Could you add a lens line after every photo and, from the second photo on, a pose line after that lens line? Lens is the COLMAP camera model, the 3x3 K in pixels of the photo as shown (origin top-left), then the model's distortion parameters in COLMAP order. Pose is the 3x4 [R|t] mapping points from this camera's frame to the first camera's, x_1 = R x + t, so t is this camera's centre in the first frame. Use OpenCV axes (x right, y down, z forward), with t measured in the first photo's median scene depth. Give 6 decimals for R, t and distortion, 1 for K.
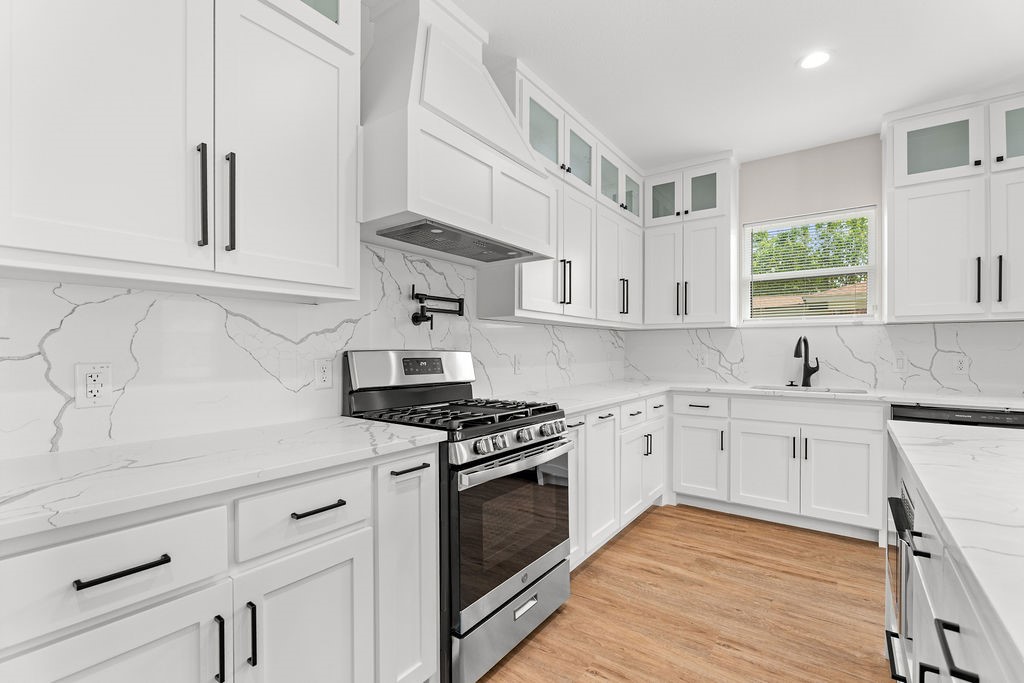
lens RADIAL K [[441.0, 0, 517.7], [0, 441.0, 348.8], [0, 0, 1]] dist [-0.000297, 0.000412]
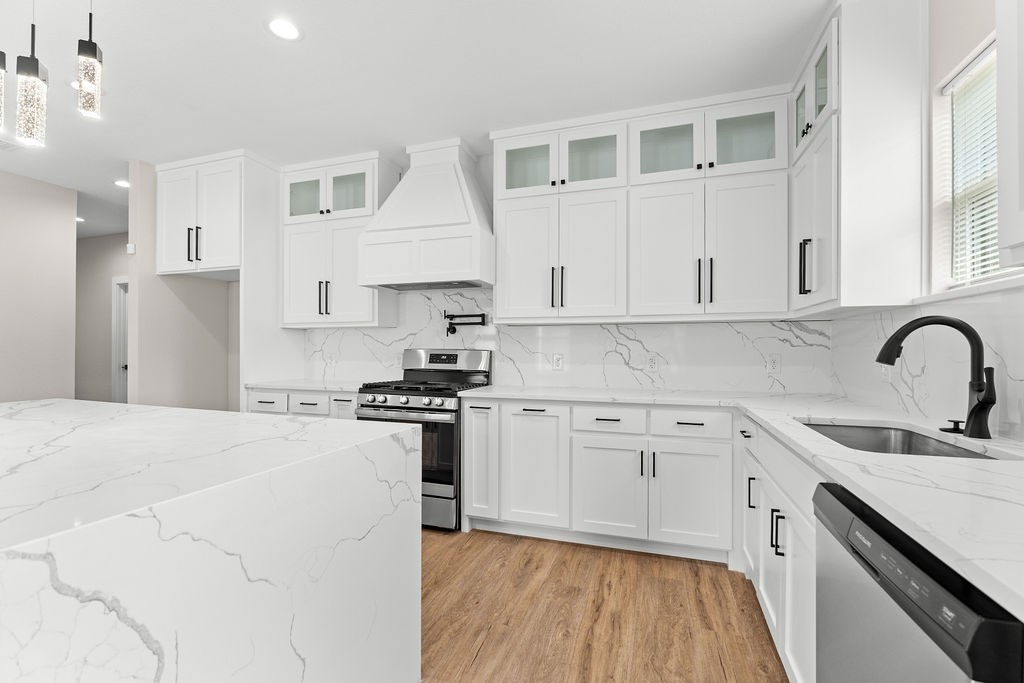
lens RADIAL K [[441.0, 0, 518.0], [0, 441.0, 346.0], [0, 0, 1]] dist [-0.000297, 0.000412]
pose [[0.324129, -0.005095, -0.945999, 1.289336], [0.001481, 0.999987, -0.004878, -0.000662], [0.946012, 0.000180, 0.324133, 0.647423]]
